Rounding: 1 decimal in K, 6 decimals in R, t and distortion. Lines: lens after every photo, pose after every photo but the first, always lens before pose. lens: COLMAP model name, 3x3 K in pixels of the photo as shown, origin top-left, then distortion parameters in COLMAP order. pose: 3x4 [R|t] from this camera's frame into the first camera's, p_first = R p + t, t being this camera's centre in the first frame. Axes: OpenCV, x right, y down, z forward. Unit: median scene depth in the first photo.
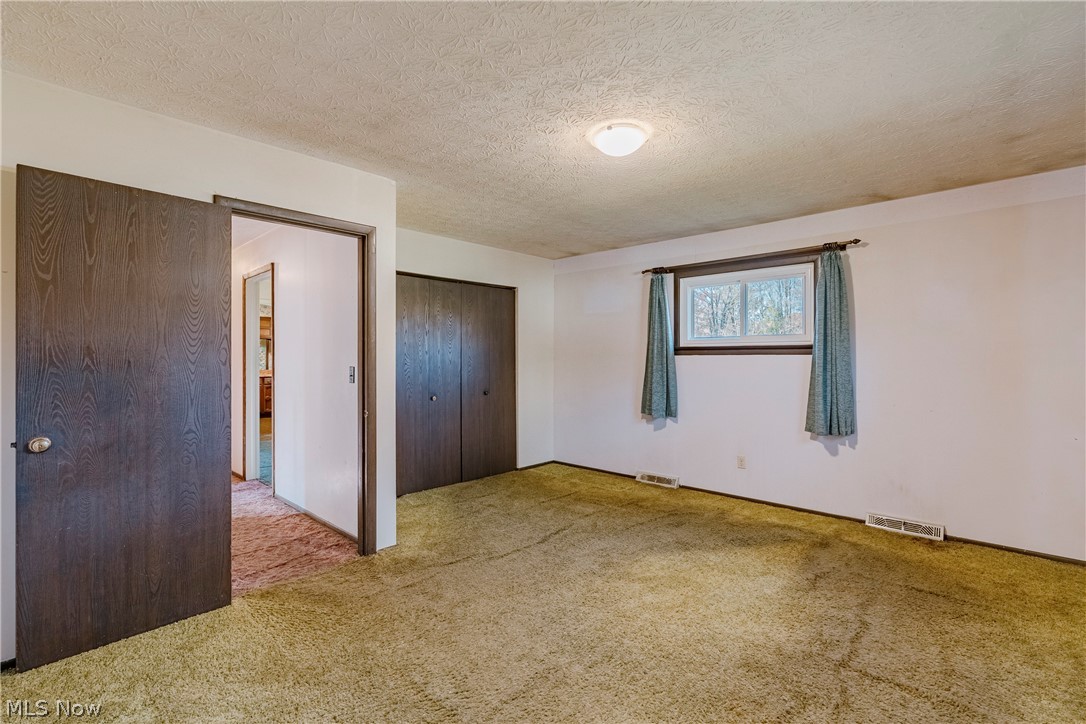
lens RADIAL K [[501.7, 0, 543.2], [0, 501.7, 359.8], [0, 0, 1]] dist [-0.000872, 0.000177]
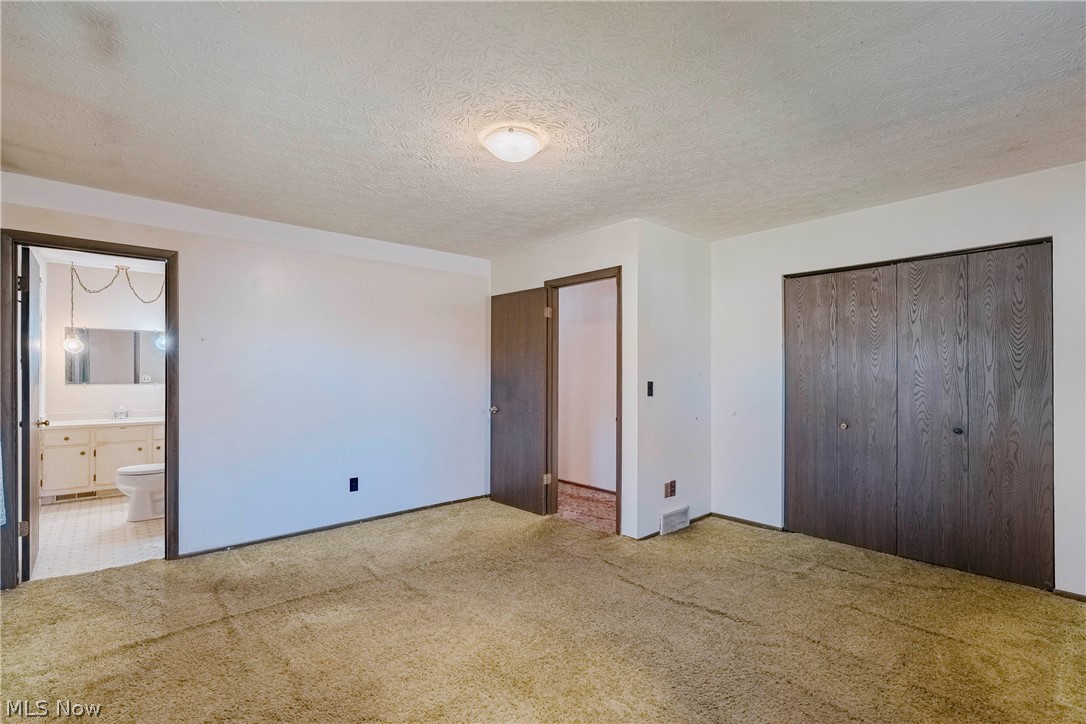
lens RADIAL K [[495.1, 0, 547.2], [0, 495.1, 372.2], [0, 0, 1]] dist [-0.003096, -0.000436]
pose [[-0.082293, -0.002883, -0.996604, 0.599885], [-0.002589, 0.999993, -0.002680, -0.002381], [0.996605, 0.002359, -0.082300, 0.638553]]
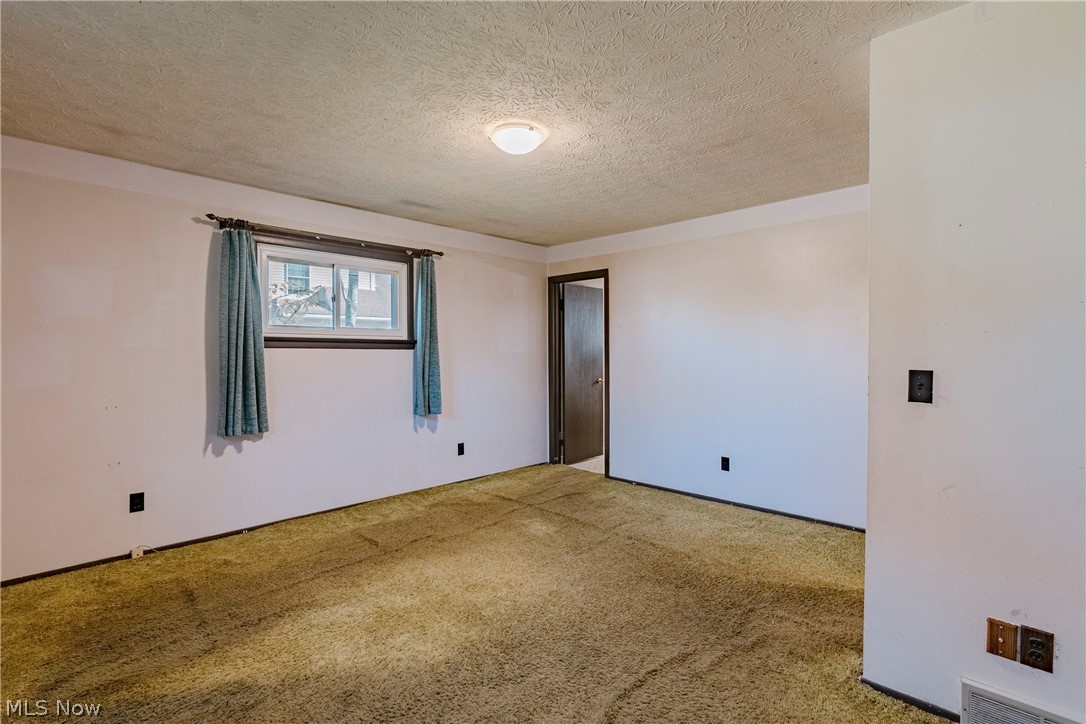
lens RADIAL K [[513.5, 0, 543.0], [0, 513.5, 362.0], [0, 0, 1]] dist [-0.000891, -0.000006]
pose [[-0.999740, -0.000036, 0.022814, 0.042855], [0.000478, 0.999746, 0.022534, -0.004184], [-0.022809, 0.022539, -0.999486, 1.139519]]
